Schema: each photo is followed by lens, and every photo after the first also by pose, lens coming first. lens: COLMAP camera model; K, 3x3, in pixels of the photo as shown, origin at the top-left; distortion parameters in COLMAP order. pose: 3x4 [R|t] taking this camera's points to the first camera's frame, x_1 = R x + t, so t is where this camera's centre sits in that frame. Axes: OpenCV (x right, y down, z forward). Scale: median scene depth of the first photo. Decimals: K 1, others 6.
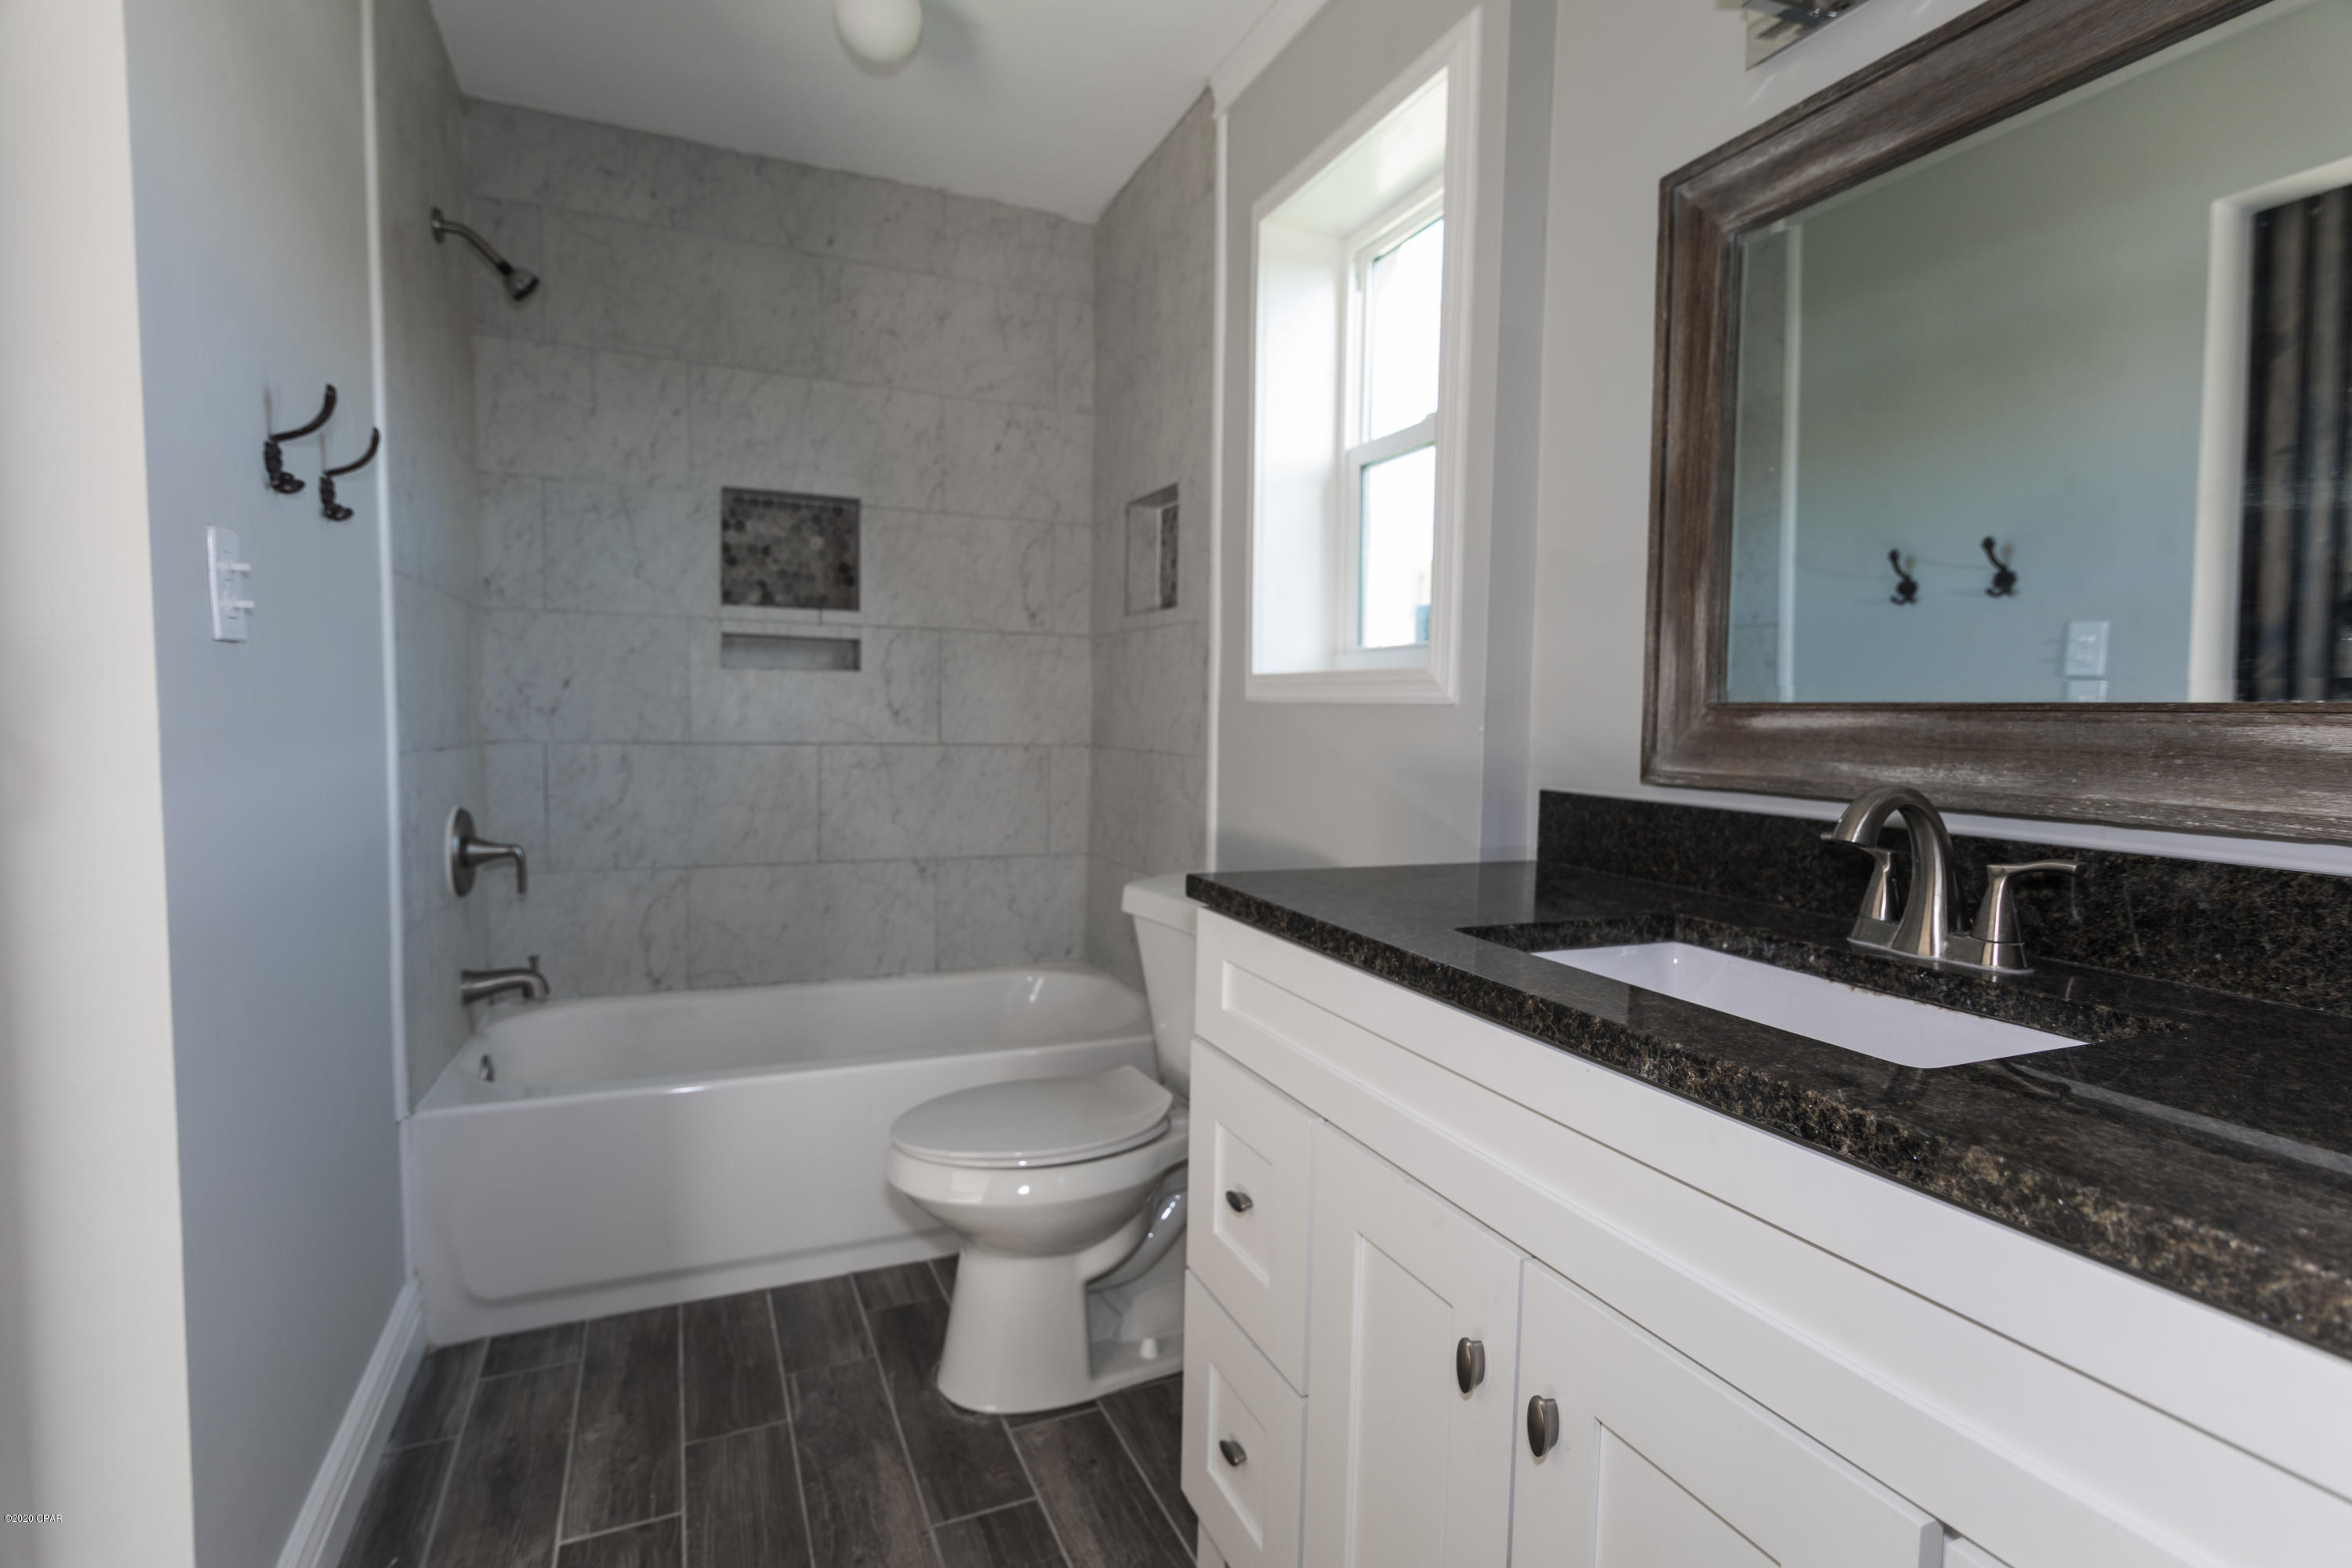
lens RADIAL K [[1122.1, 0, 1176.0], [0, 1122.1, 784.0], [0, 0, 1]] dist [0.011024, -0.008199]
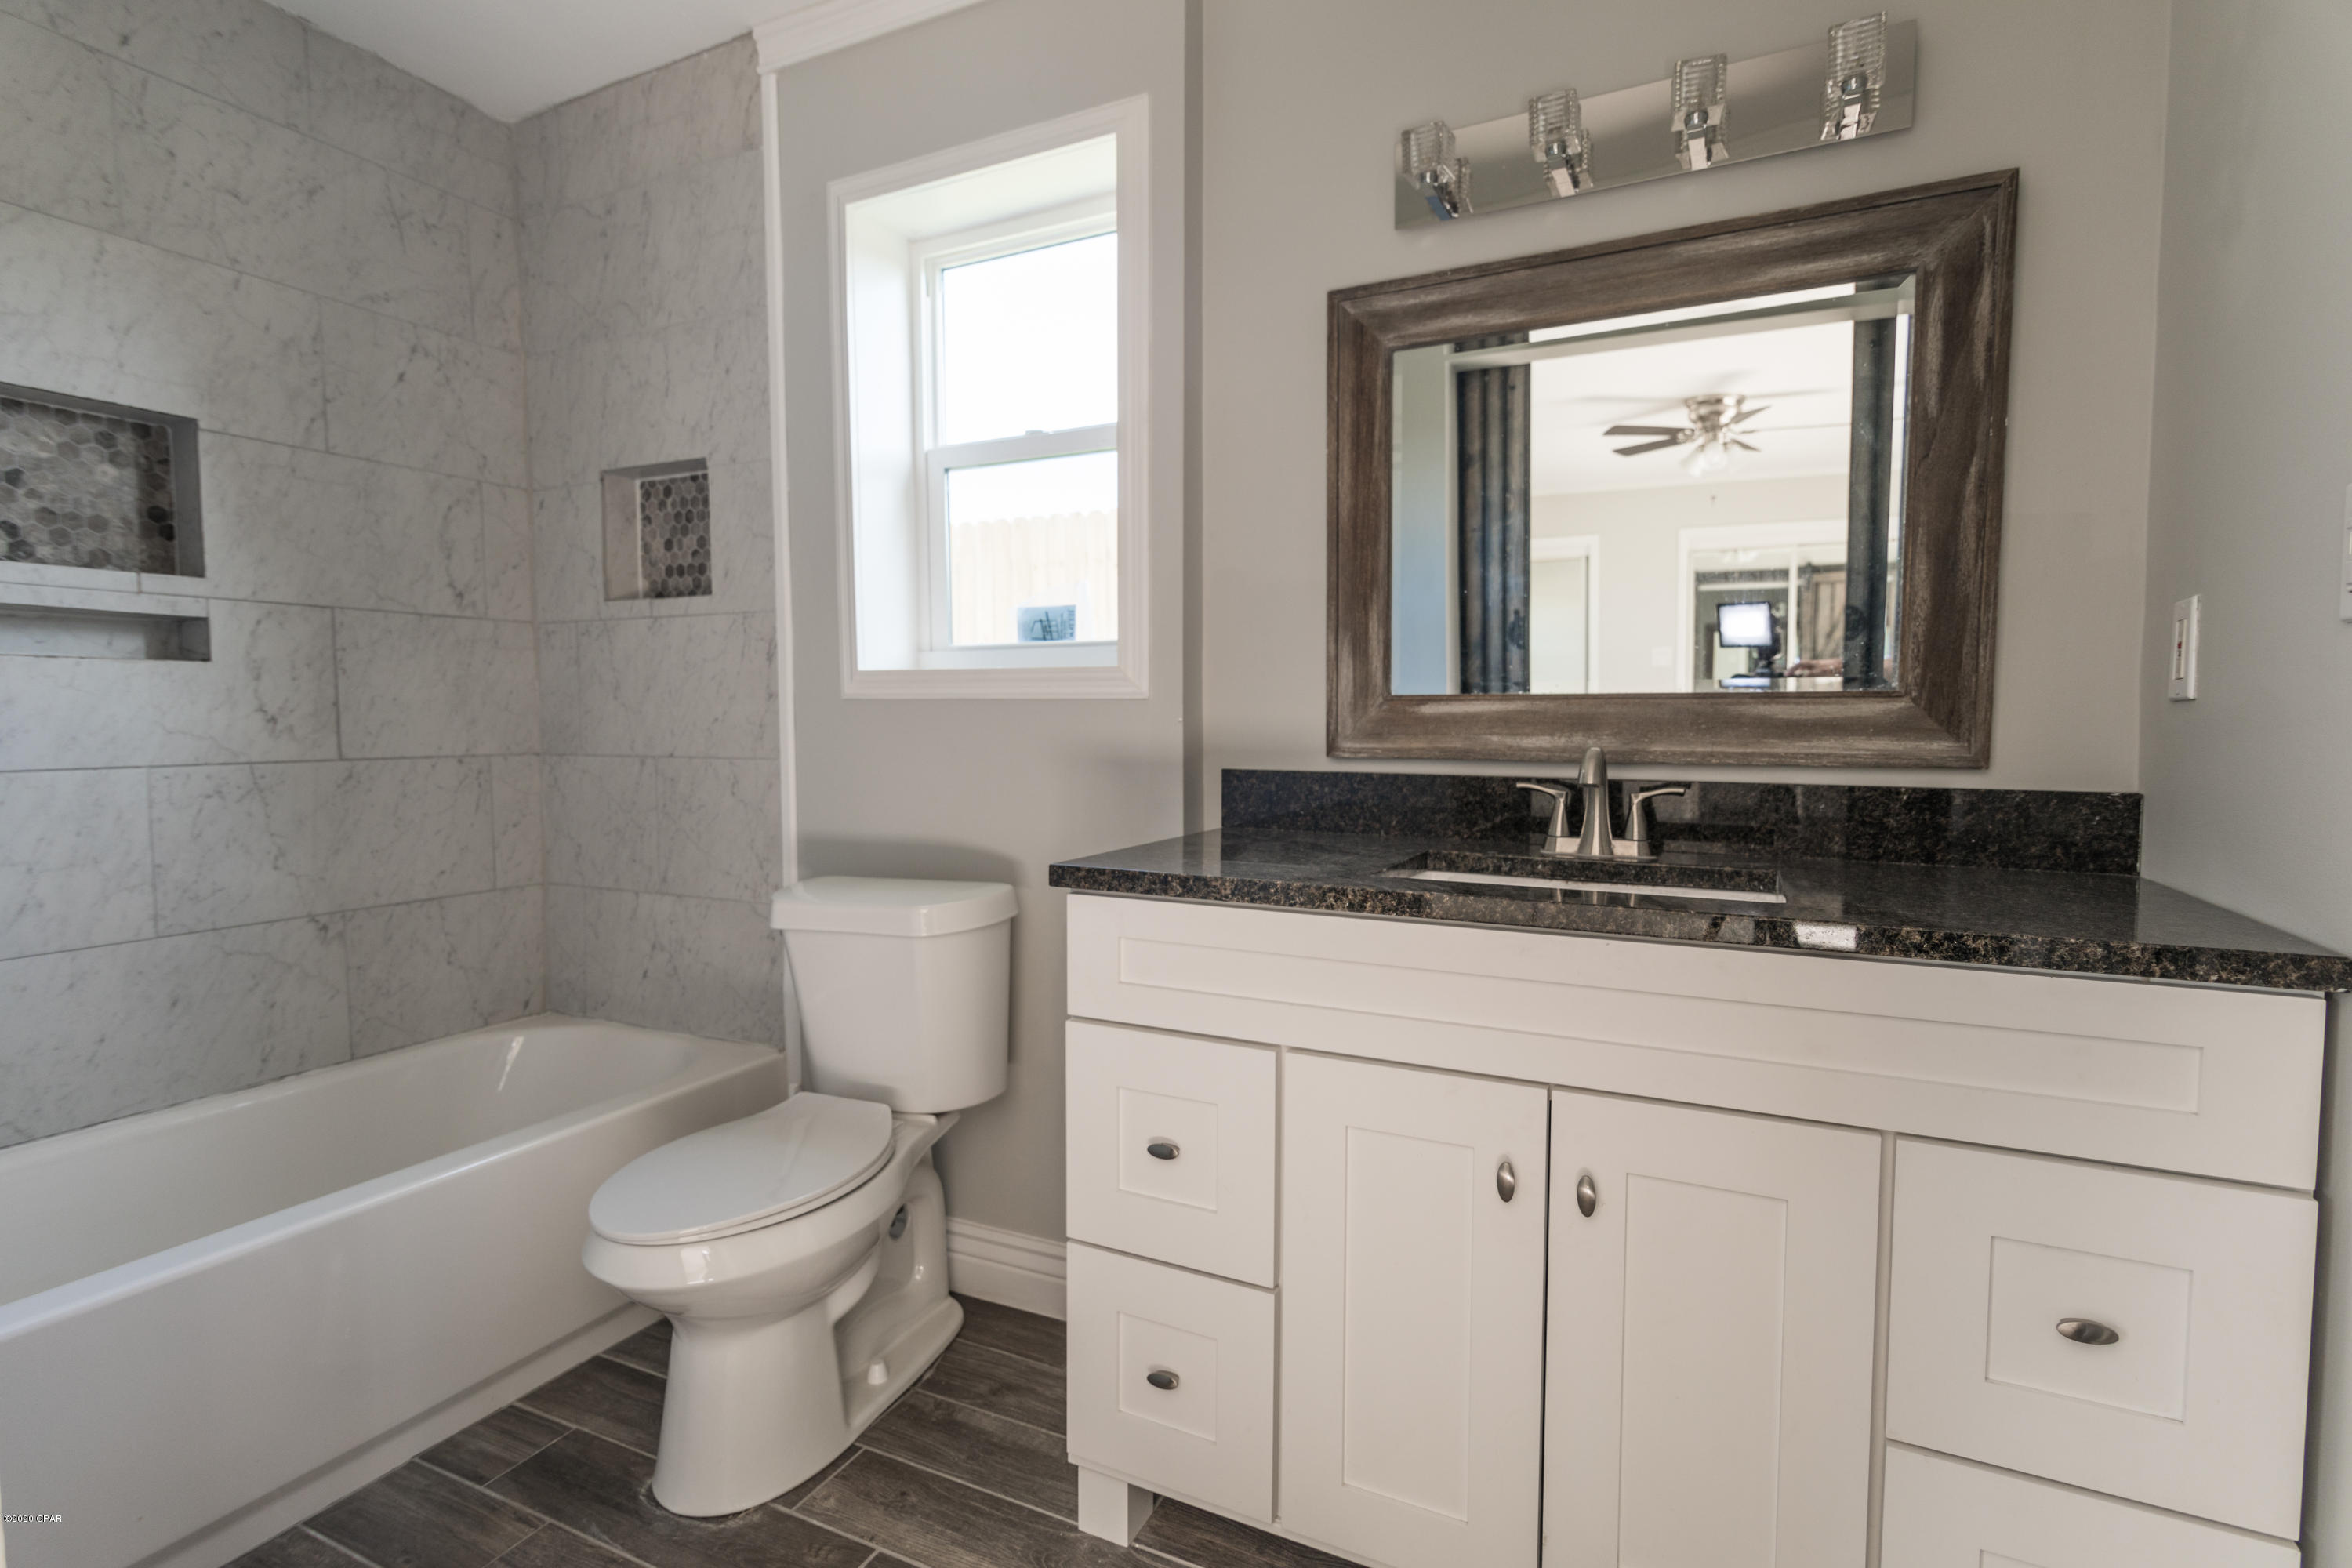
lens RADIAL K [[1126.5, 0, 1168.5], [0, 1126.5, 783.8], [0, 0, 1]] dist [0.003118, -0.000351]
pose [[0.766311, -0.059272, 0.639729, -0.322625], [0.056482, 0.998095, 0.024817, -0.007974], [-0.639982, 0.017115, 0.768199, 0.072676]]
